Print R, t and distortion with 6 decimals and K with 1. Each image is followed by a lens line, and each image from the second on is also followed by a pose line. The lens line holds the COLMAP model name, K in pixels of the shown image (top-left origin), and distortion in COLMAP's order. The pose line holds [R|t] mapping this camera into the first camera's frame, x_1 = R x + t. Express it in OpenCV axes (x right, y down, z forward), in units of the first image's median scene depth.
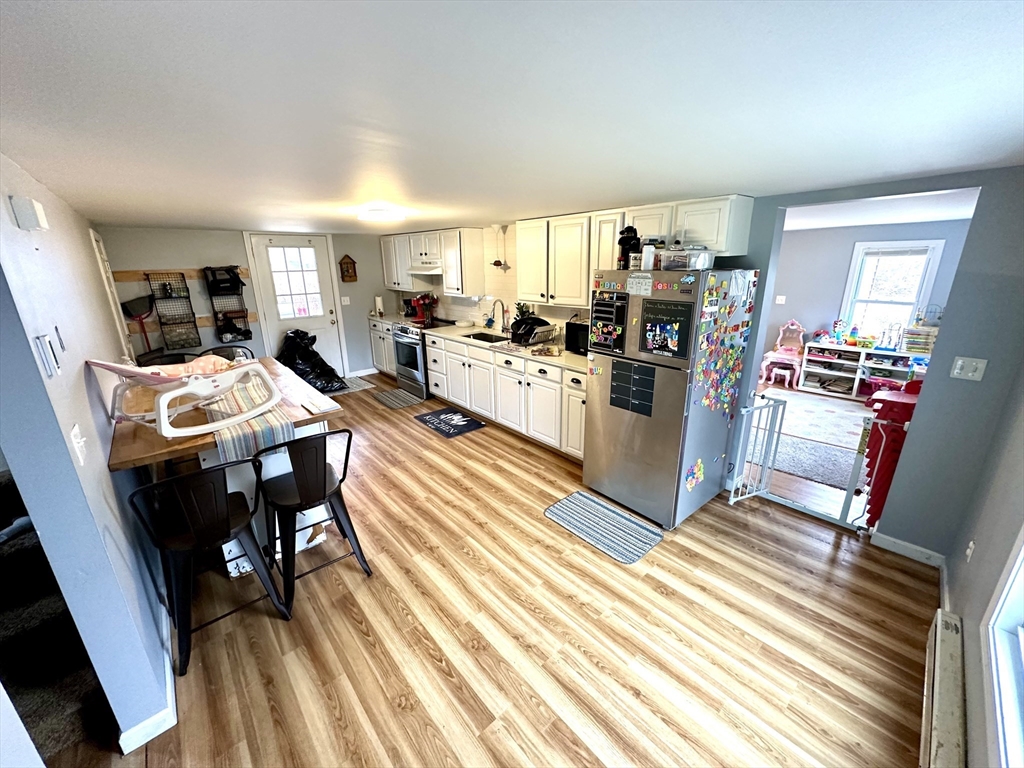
lens RADIAL K [[405.0, 0, 512.4], [0, 405.0, 384.8], [0, 0, 1]] dist [-0.001573, 0.000501]
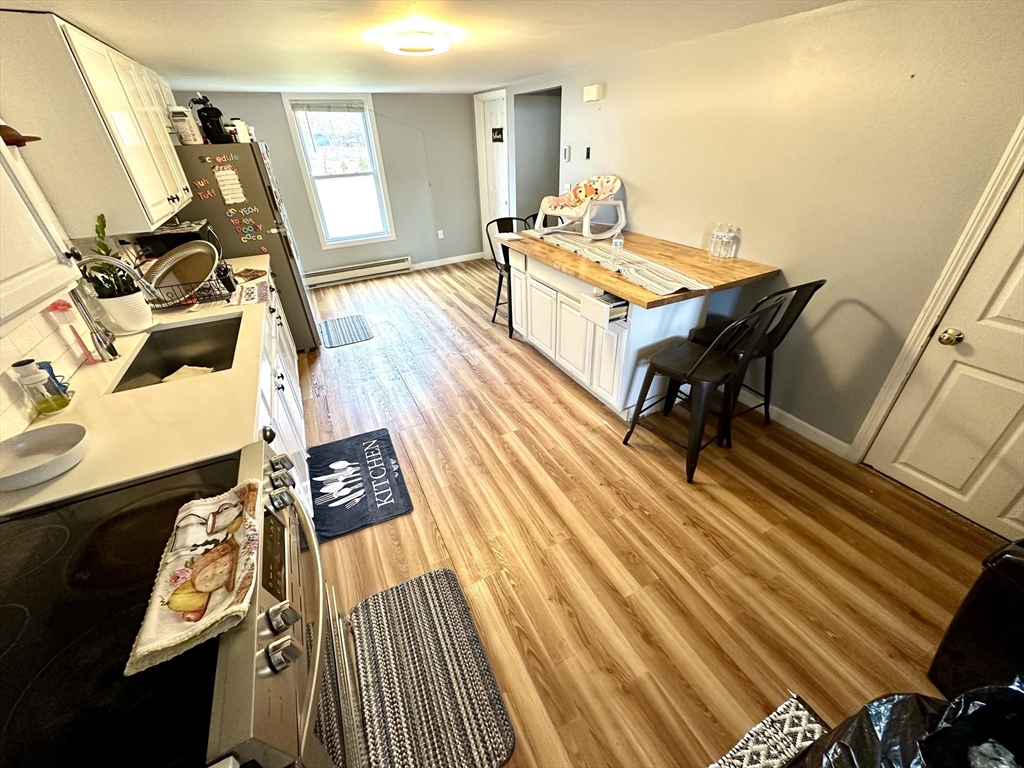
lens RADIAL K [[407.6, 0, 512.0], [0, 407.6, 384.0], [0, 0, 1]] dist [-0.002184, 0.000252]
pose [[-0.968083, -0.091555, 0.233309, -0.461098], [0.115200, 0.664180, 0.738643, -0.351384], [-0.222586, 0.741945, -0.632434, 1.198600]]
